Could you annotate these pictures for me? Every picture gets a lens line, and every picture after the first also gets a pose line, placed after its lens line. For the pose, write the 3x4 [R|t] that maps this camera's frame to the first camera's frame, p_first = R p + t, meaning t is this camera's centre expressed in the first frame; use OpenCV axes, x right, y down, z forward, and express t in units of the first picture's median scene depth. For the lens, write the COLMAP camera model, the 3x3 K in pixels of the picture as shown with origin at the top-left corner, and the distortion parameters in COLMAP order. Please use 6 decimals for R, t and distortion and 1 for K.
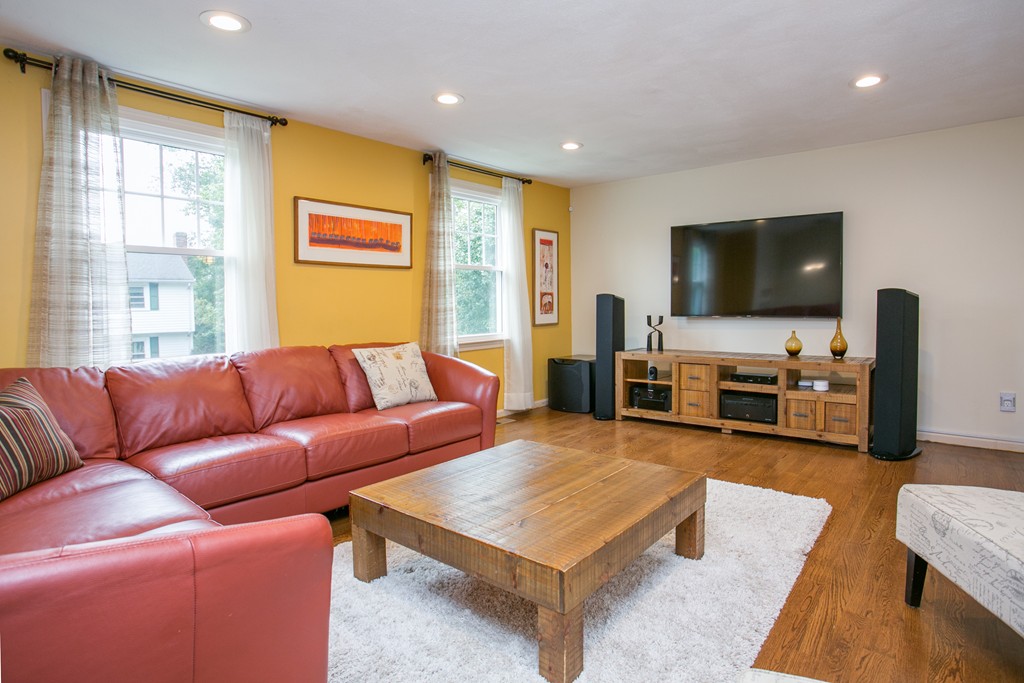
lens RADIAL K [[528.5, 0, 512.0], [0, 528.5, 341.5], [0, 0, 1]] dist [-0.032396, 0.000368]
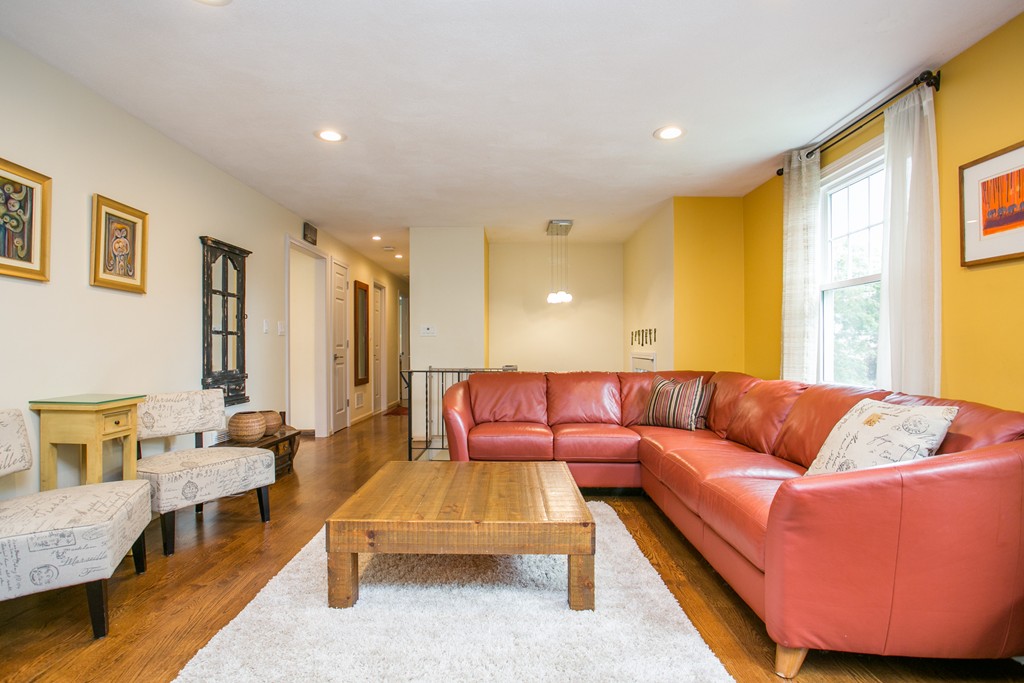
lens RADIAL K [[528.5, 0, 512.0], [0, 528.5, 341.5], [0, 0, 1]] dist [-0.032396, 0.000368]
pose [[-0.750680, 0.009350, -0.660600, 0.428036], [-0.034091, 0.998020, 0.052865, -0.072044], [0.659786, 0.062206, -0.748874, 1.106173]]
